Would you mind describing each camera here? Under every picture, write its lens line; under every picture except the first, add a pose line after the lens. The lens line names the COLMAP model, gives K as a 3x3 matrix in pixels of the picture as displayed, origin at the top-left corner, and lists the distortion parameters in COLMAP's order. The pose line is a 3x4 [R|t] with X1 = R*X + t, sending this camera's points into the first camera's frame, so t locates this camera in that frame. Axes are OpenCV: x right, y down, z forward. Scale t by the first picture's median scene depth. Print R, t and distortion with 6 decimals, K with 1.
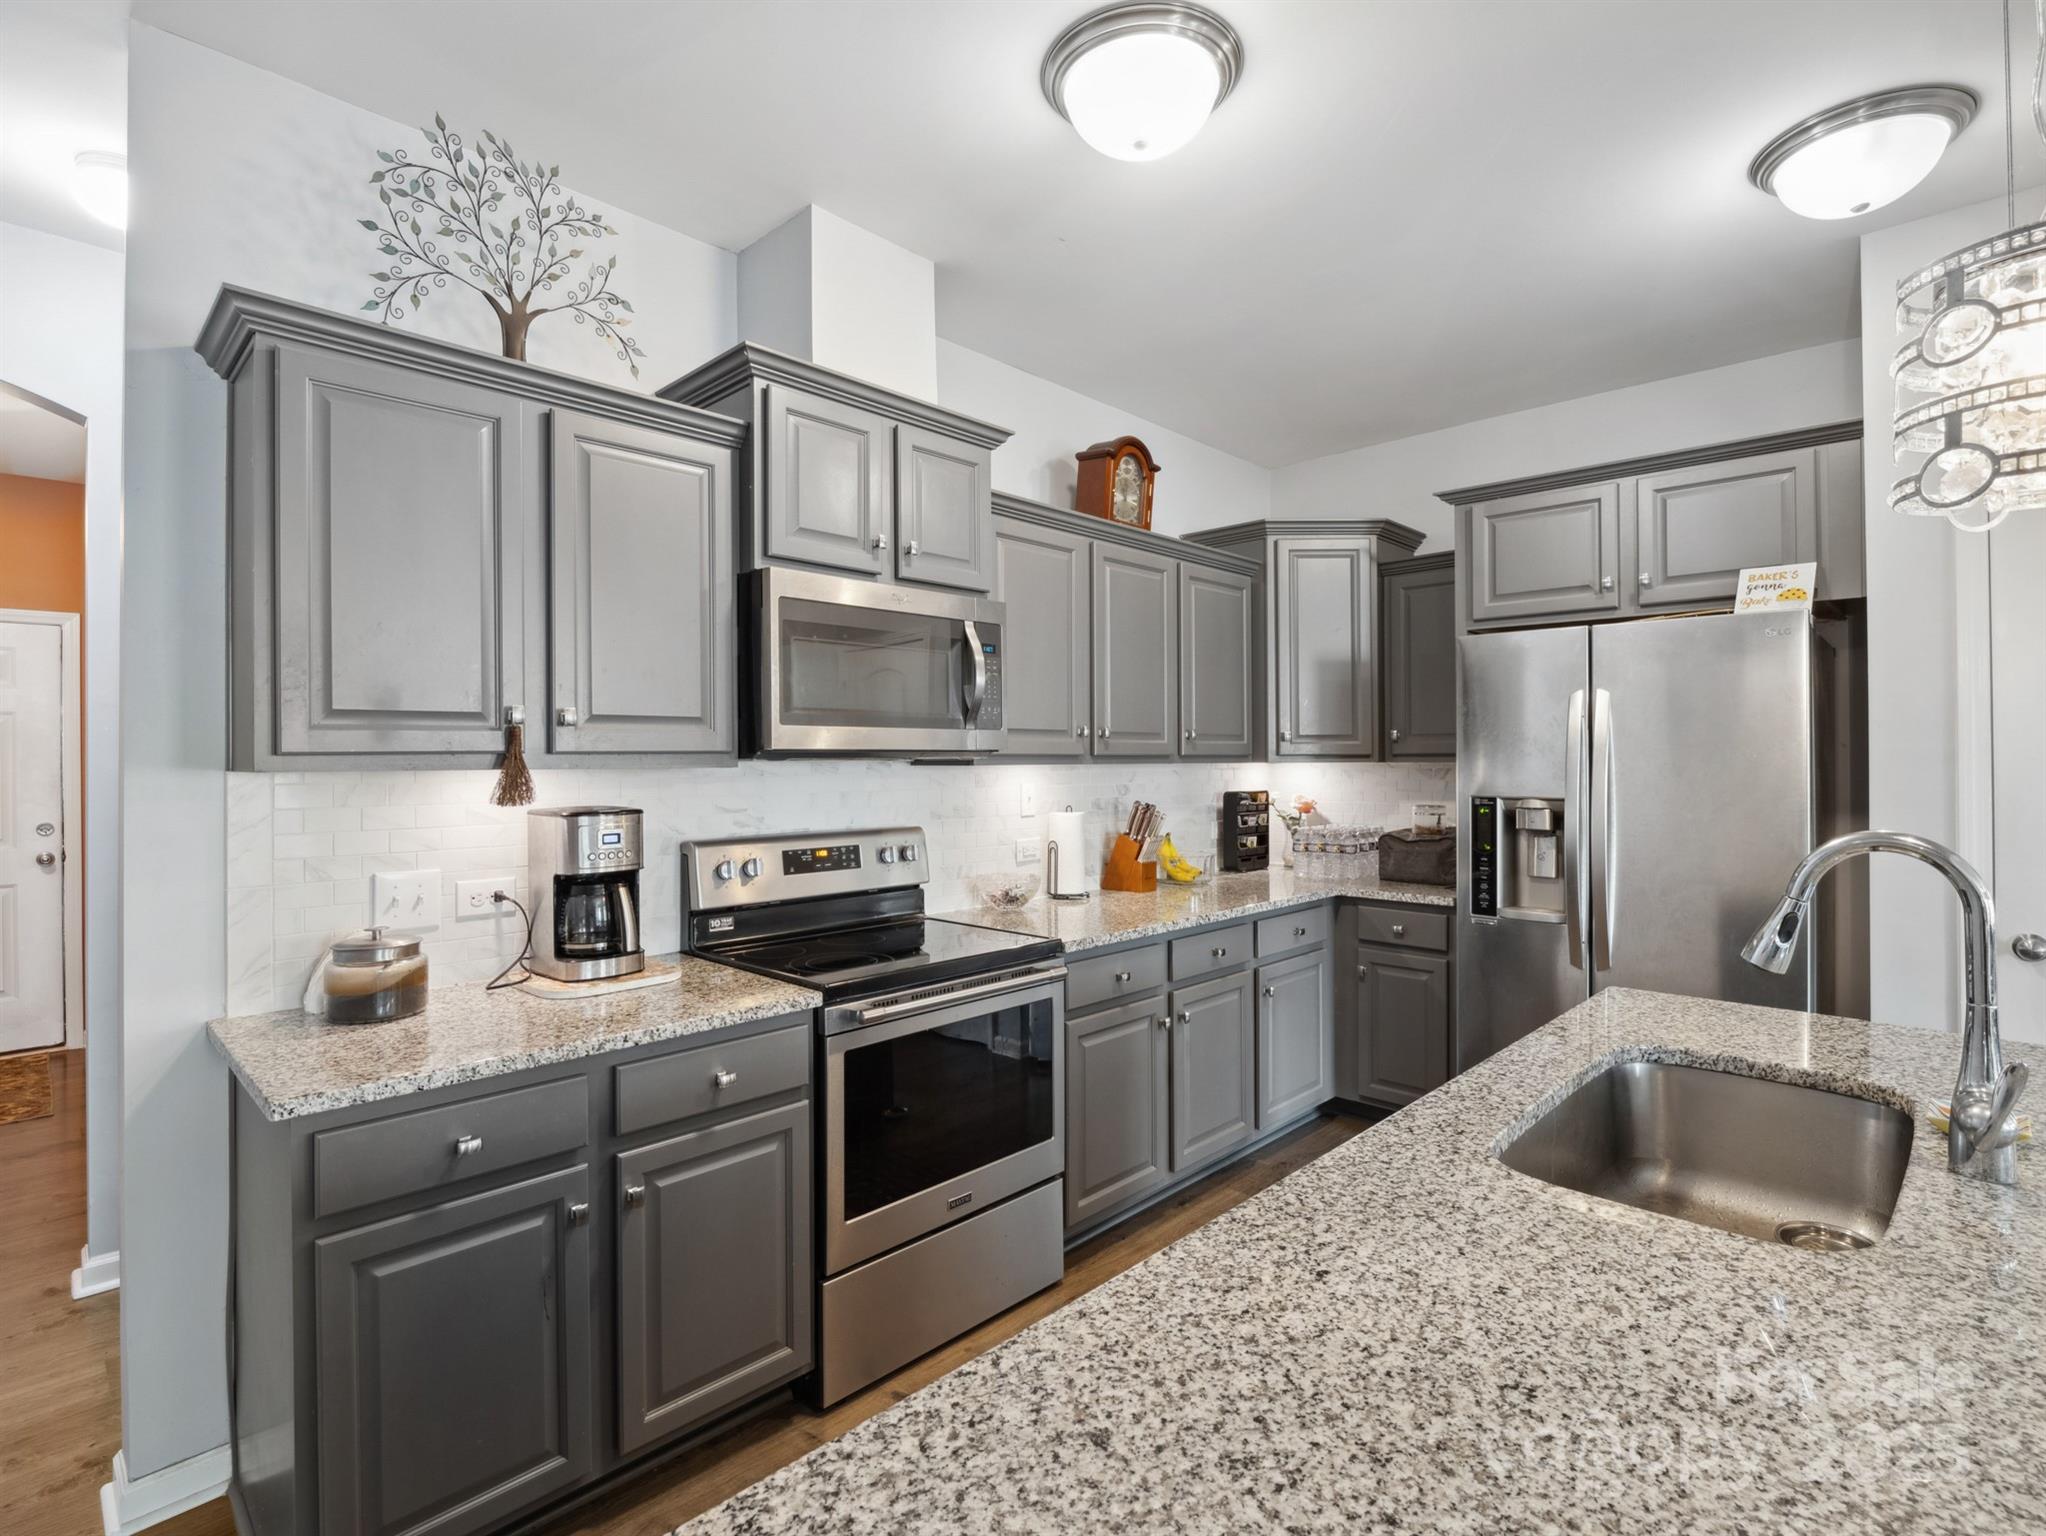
lens RADIAL K [[990.2, 0, 1008.0], [0, 990.2, 750.7], [0, 0, 1]] dist [-0.005673, -0.001904]
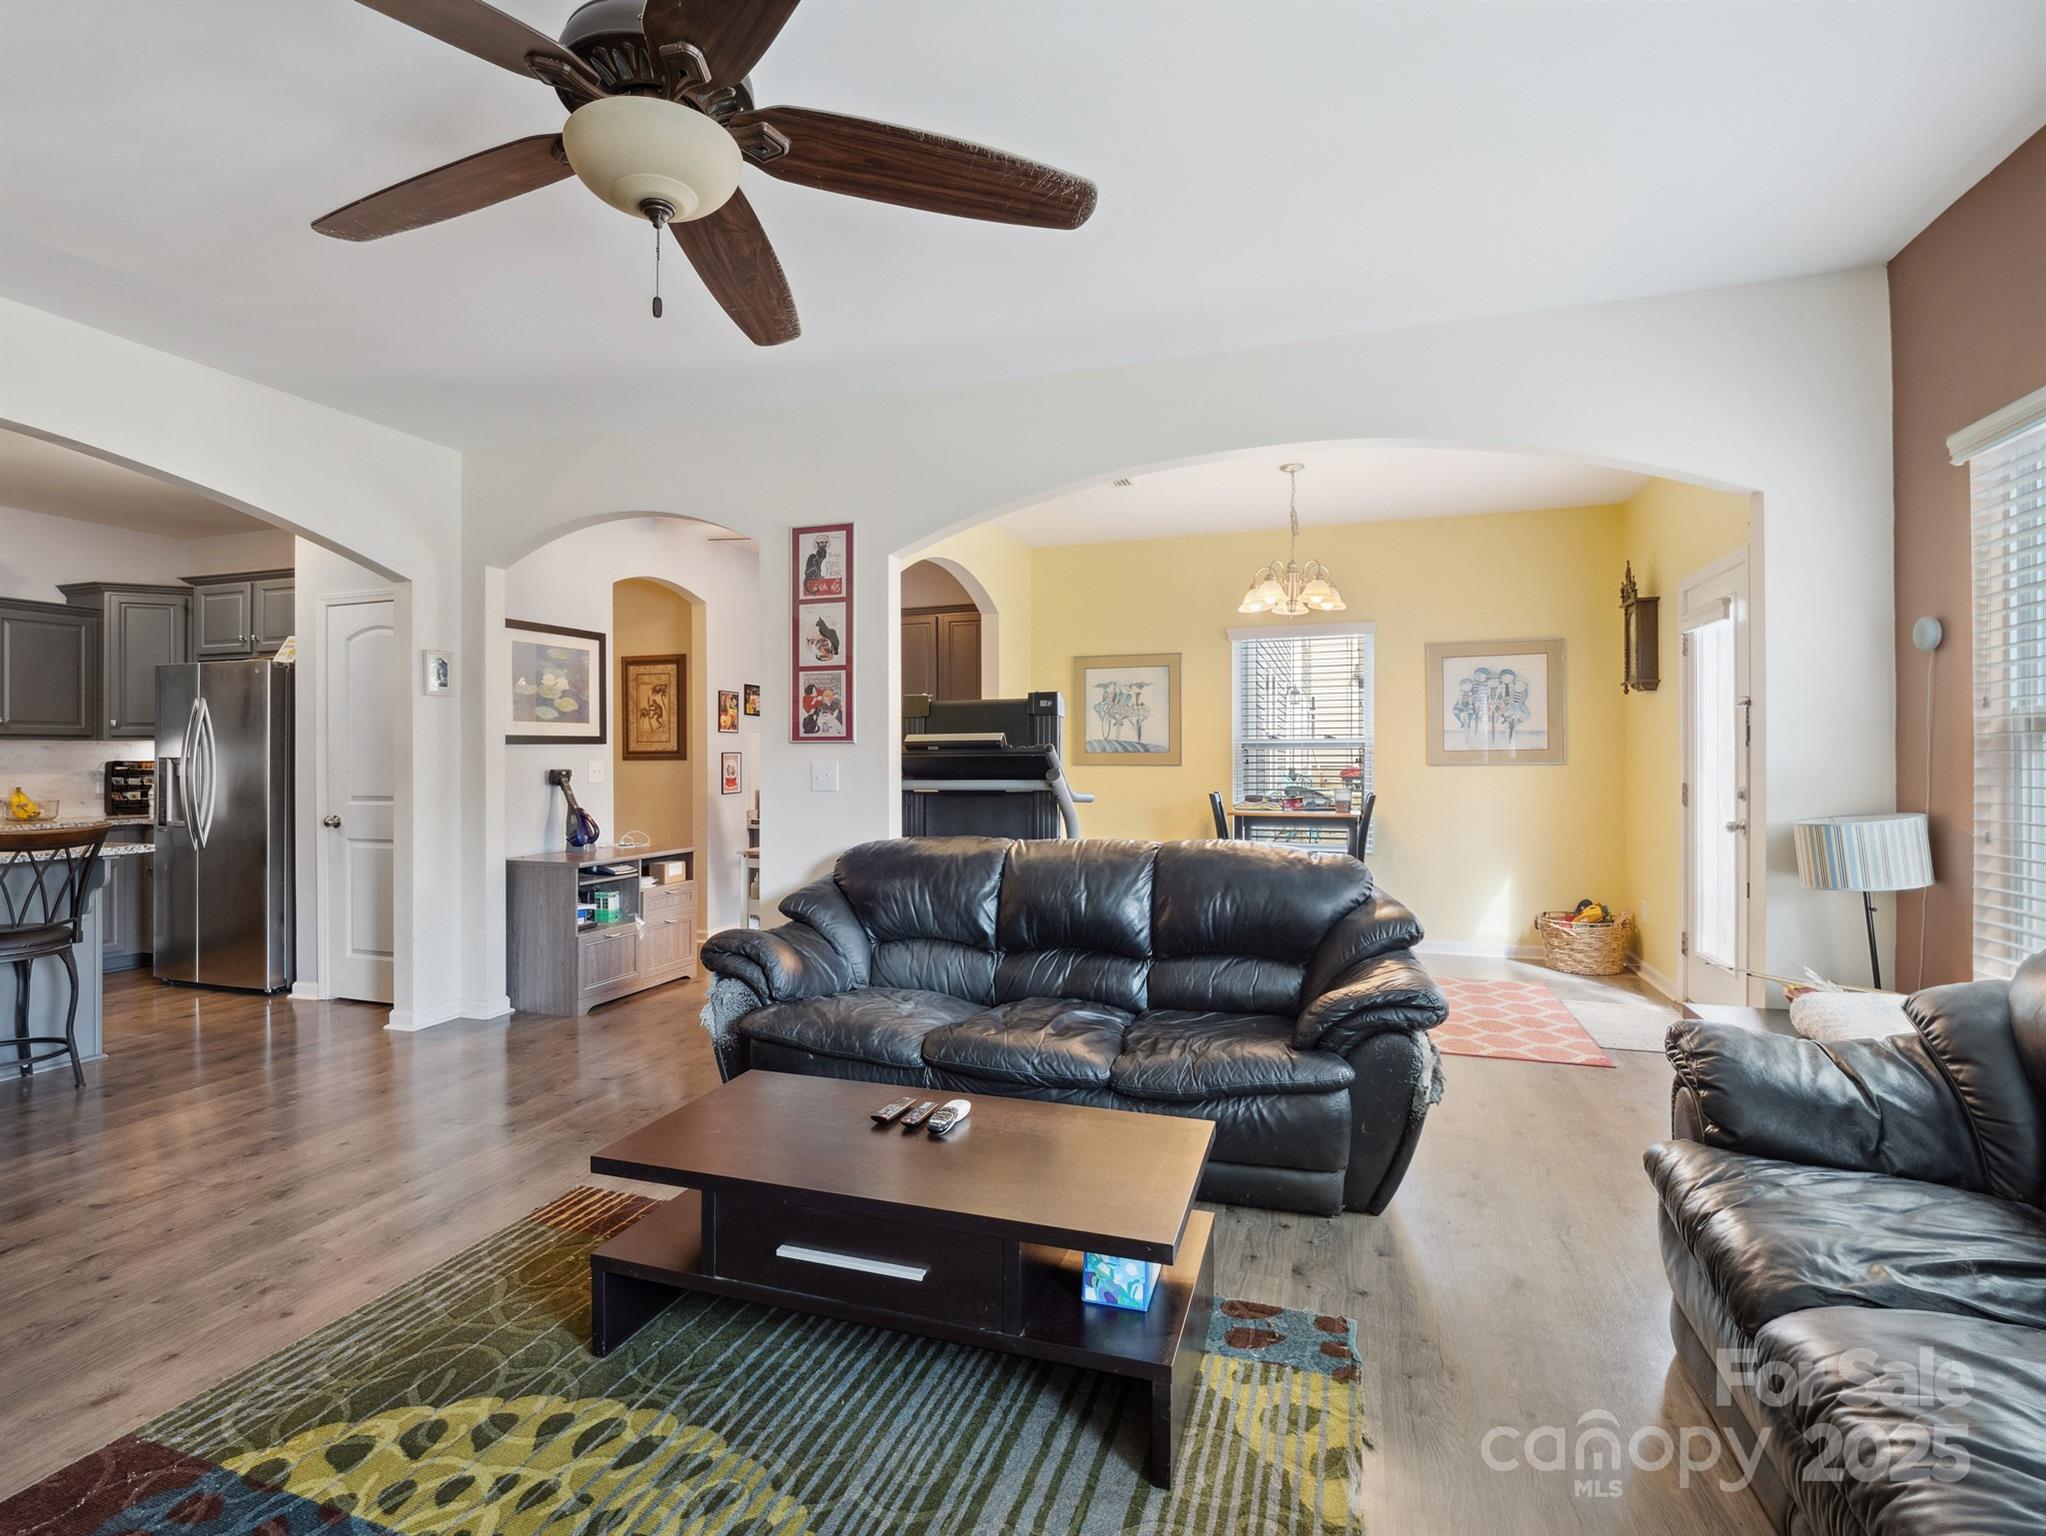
lens RADIAL K [[990.2, 0, 989.9], [0, 990.2, 744.0], [0, 0, 1]] dist [-0.005673, -0.001904]
pose [[0.904104, 0.004931, 0.427284, 1.200478], [-0.002920, 0.999981, -0.005362, 0.031160], [-0.427303, 0.003600, 0.904102, -1.347536]]
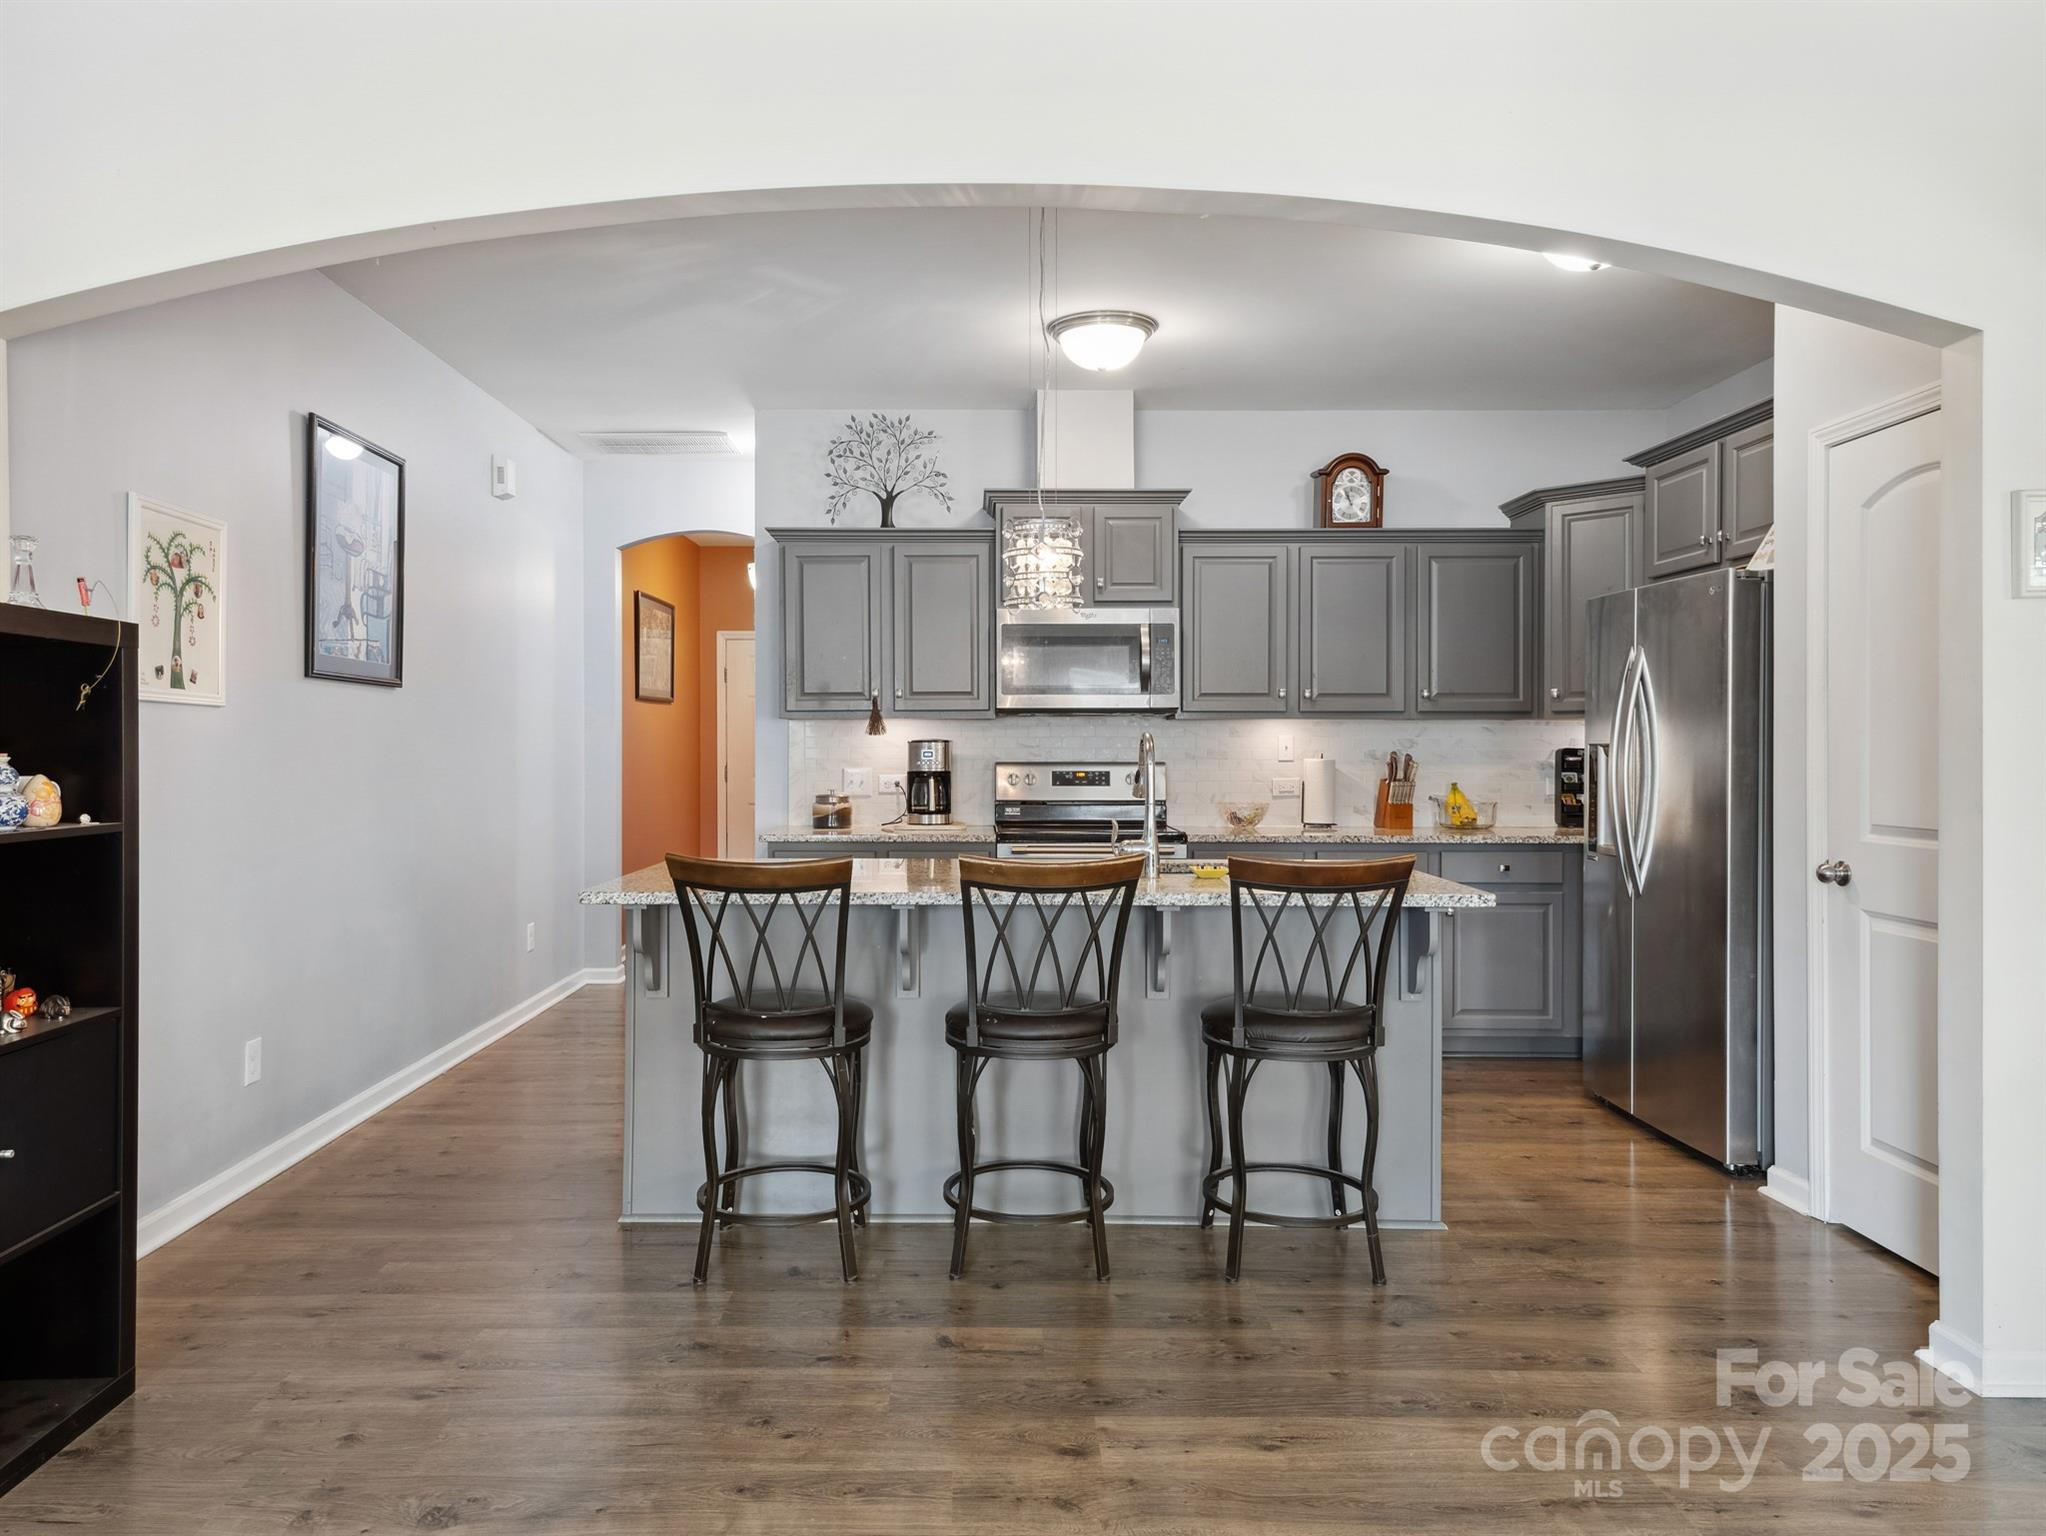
lens RADIAL K [[1345.4, 0, 989.7], [0, 1345.4, 752.2], [0, 0, 1]] dist [0.014859, 0.004606]
pose [[0.706915, 0.007796, -0.707255, 1.217250], [0.003818, 0.999883, 0.014838, 0.034379], [0.707288, -0.013190, 0.706803, -0.622178]]
